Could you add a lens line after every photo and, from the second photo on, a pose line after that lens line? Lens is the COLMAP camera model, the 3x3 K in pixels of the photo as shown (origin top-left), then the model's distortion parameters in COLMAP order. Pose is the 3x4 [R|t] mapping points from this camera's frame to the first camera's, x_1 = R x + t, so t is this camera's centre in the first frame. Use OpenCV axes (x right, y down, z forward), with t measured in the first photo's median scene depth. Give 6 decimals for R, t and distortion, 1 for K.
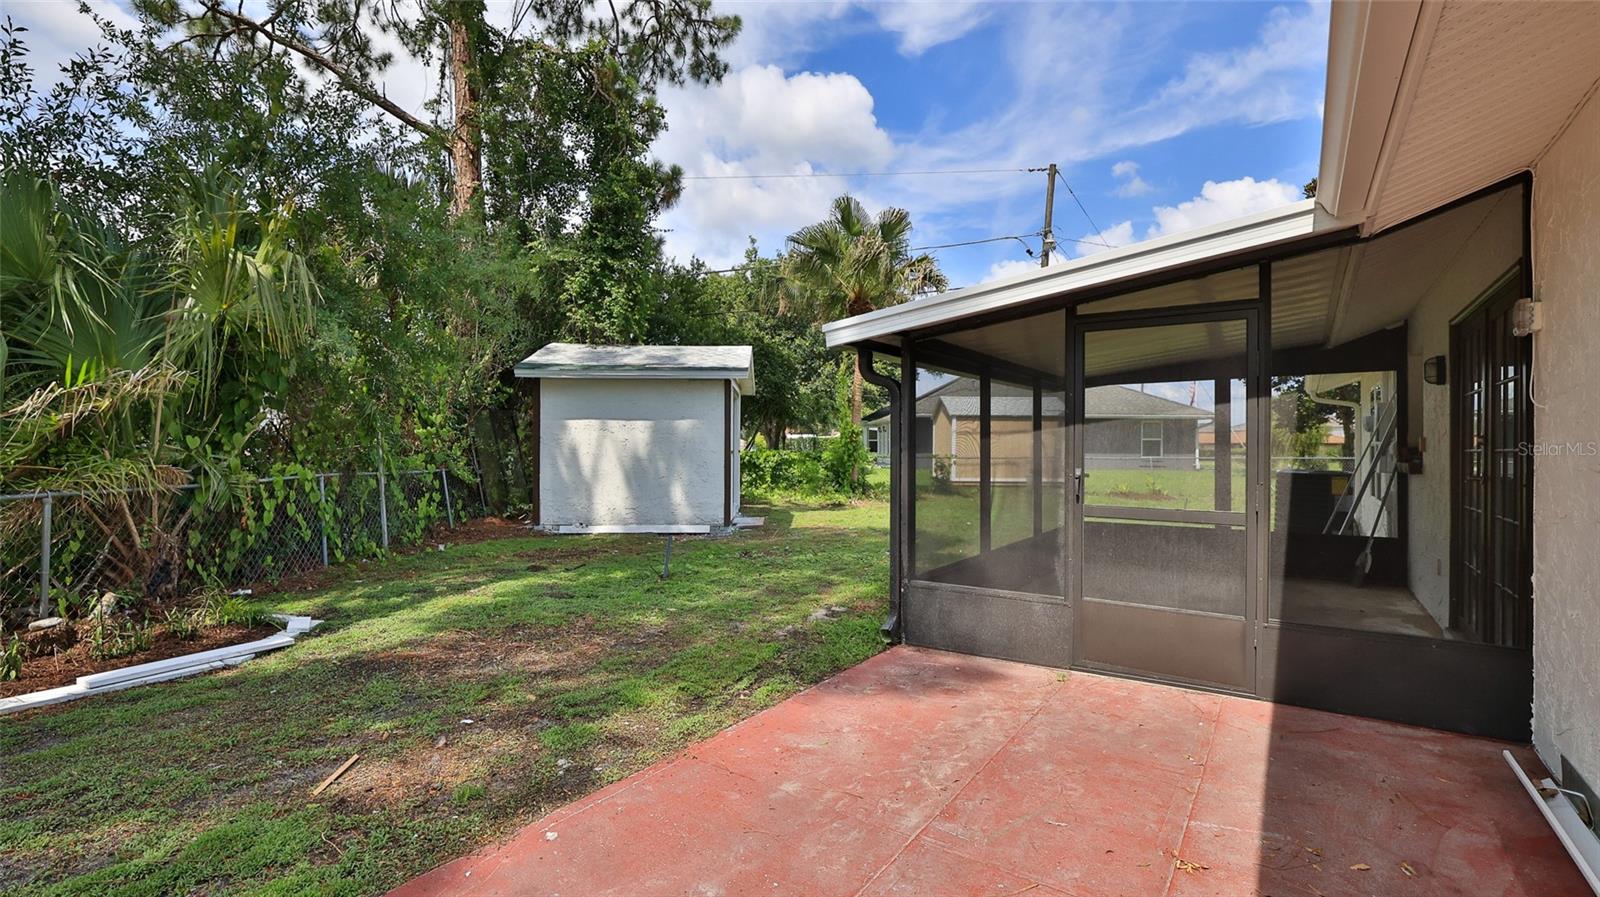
lens RADIAL K [[699.9, 0, 800.7], [0, 699.9, 451.0], [0, 0, 1]] dist [0.003803, -0.001085]
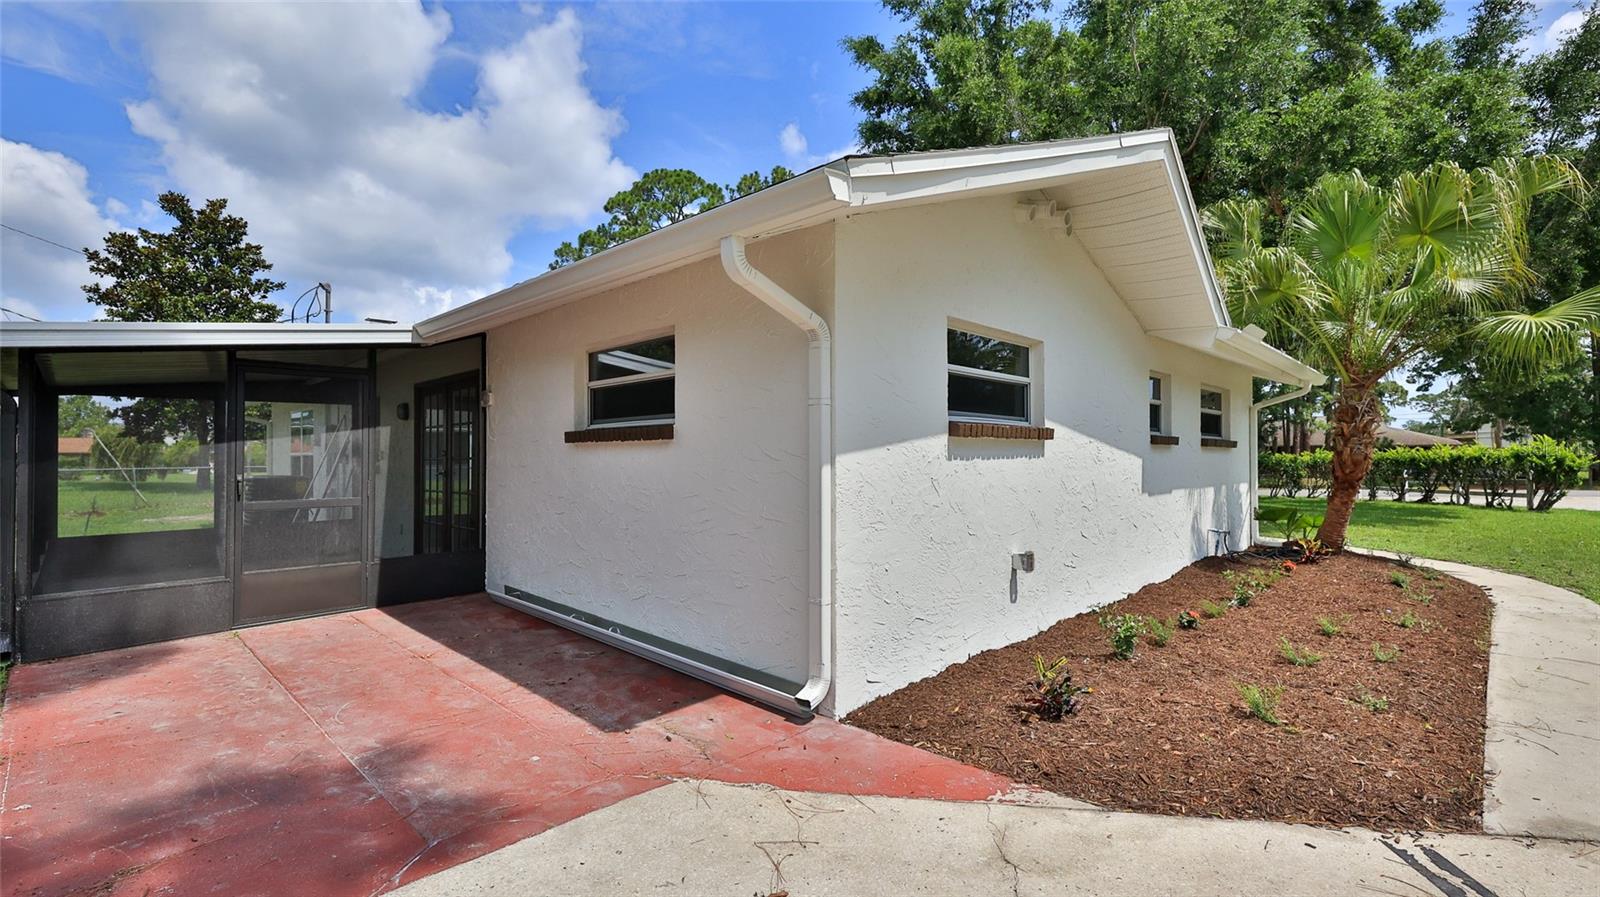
lens RADIAL K [[699.9, 0, 796.2], [0, 699.9, 451.5], [0, 0, 1]] dist [0.003803, -0.001085]
pose [[0.157059, 0.002624, 0.987586, -1.005947], [0.005249, 0.999980, -0.003491, -0.012657], [-0.987575, 0.005732, 0.157042, -0.328796]]
